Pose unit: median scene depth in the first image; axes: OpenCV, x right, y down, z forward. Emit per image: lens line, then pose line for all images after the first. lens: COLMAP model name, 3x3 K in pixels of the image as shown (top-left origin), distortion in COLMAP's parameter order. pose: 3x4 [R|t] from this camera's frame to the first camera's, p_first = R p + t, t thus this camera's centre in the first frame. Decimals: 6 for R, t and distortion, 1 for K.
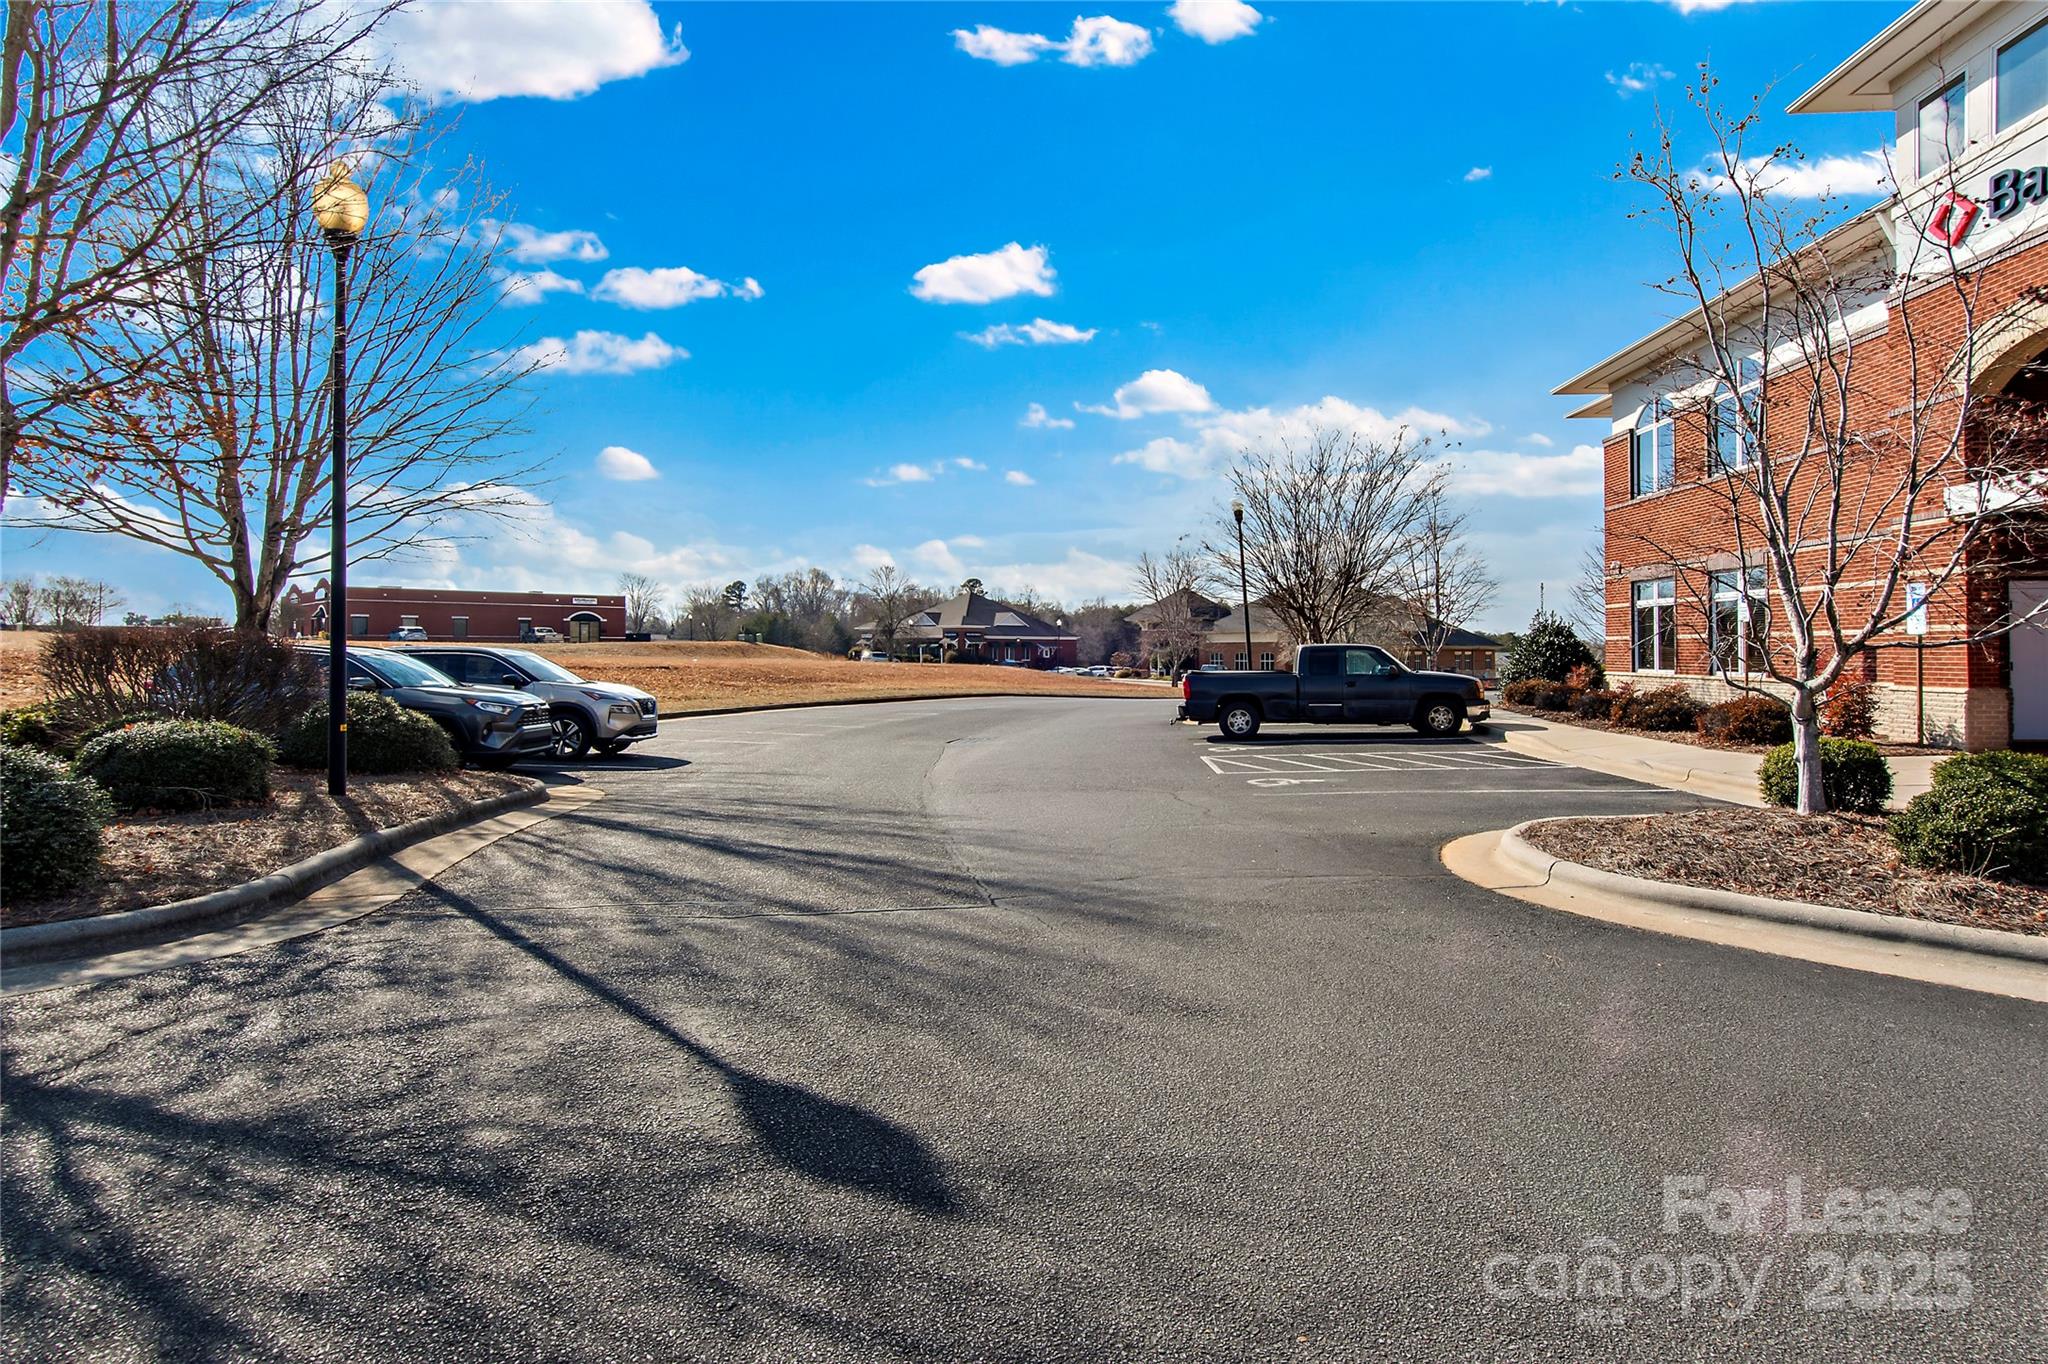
lens RADIAL K [[1101.8, 0, 1058.9], [0, 1101.8, 652.3], [0, 0, 1]] dist [0.001065, 0.001311]
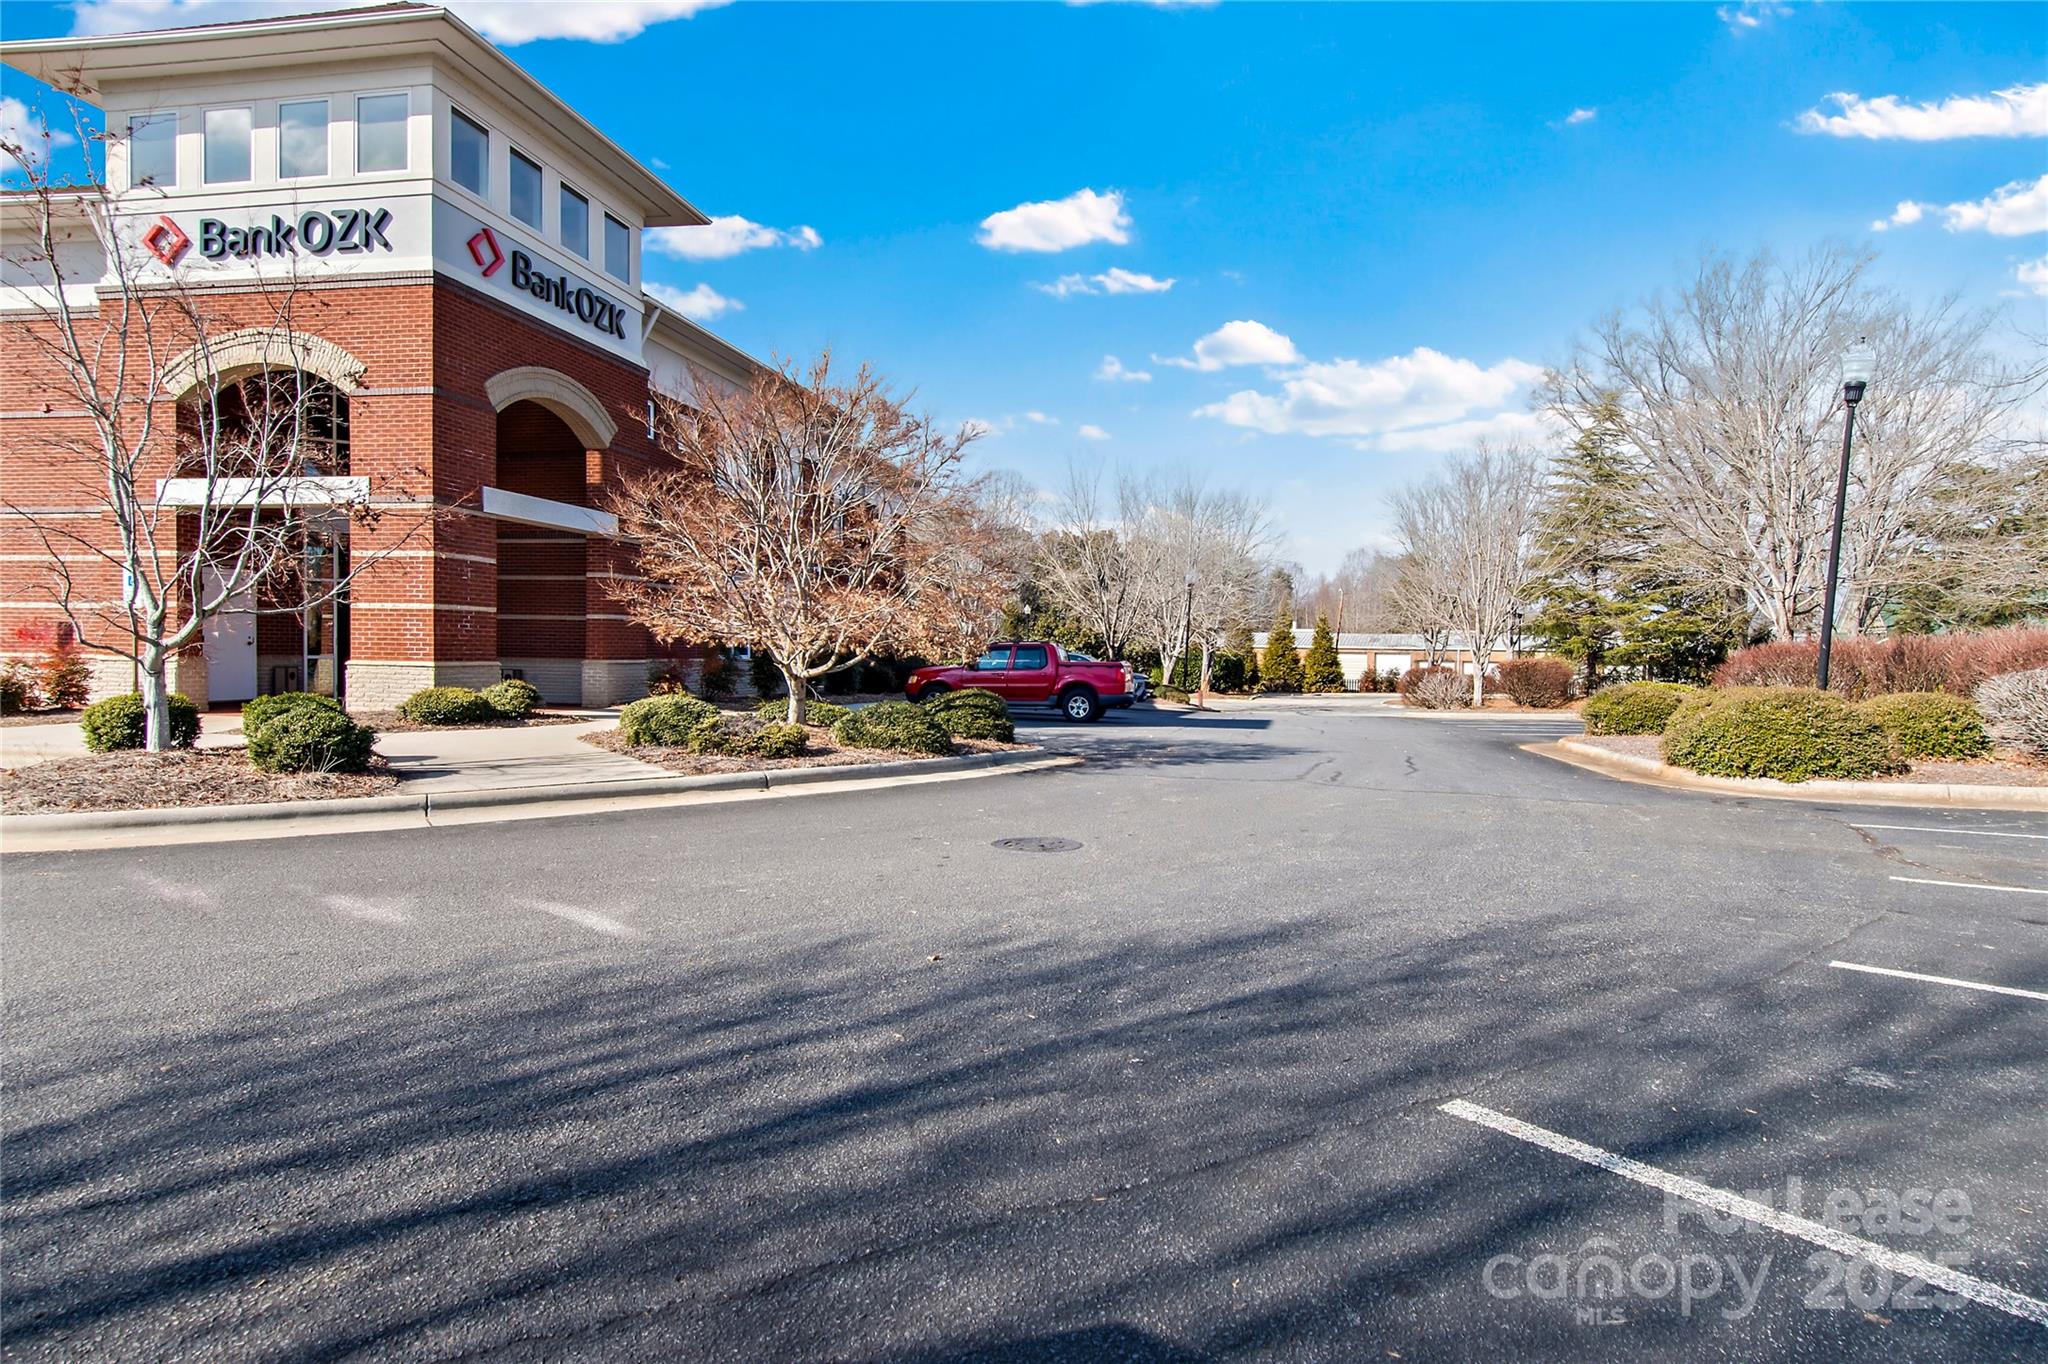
lens RADIAL K [[1125.8, 0, 1078.8], [0, 1125.8, 668.2], [0, 0, 1]] dist [0.003996, -0.008849]
pose [[0.120691, -0.011334, 0.992625, -0.157910], [-0.015654, 0.999789, 0.013319, 0.009724], [-0.992567, -0.017146, 0.120488, -0.050698]]
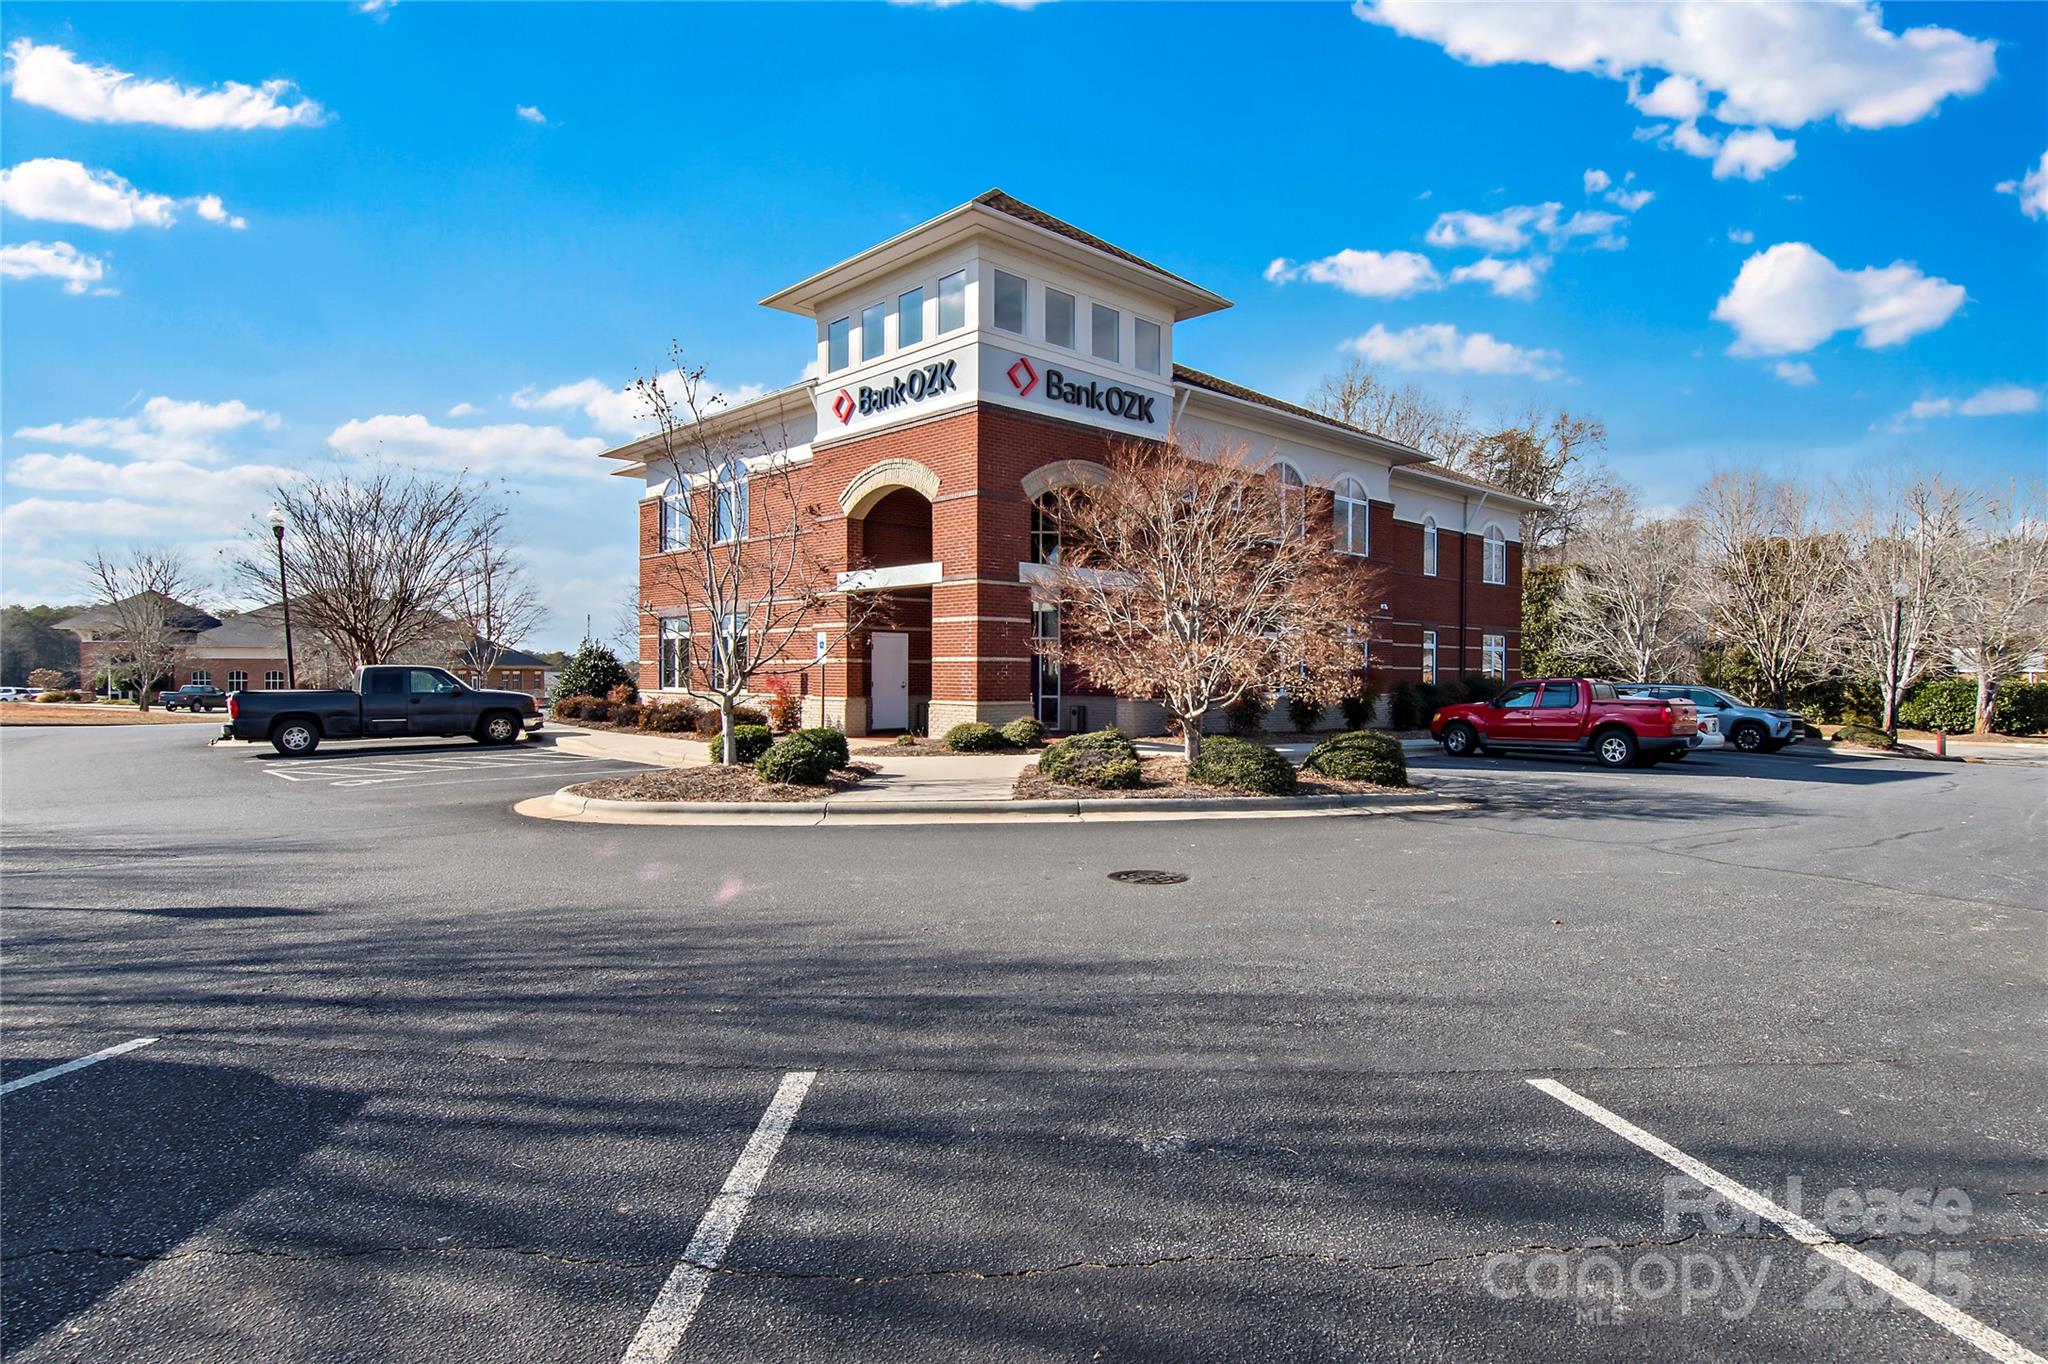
lens RADIAL K [[1125.8, 0, 1078.8], [0, 1125.8, 668.2], [0, 0, 1]] dist [0.003996, -0.008849]
pose [[0.681651, 0.008643, 0.731626, -0.111105], [-0.006180, 0.999963, -0.006055, -0.001923], [-0.731651, -0.000394, 0.681679, -0.268163]]
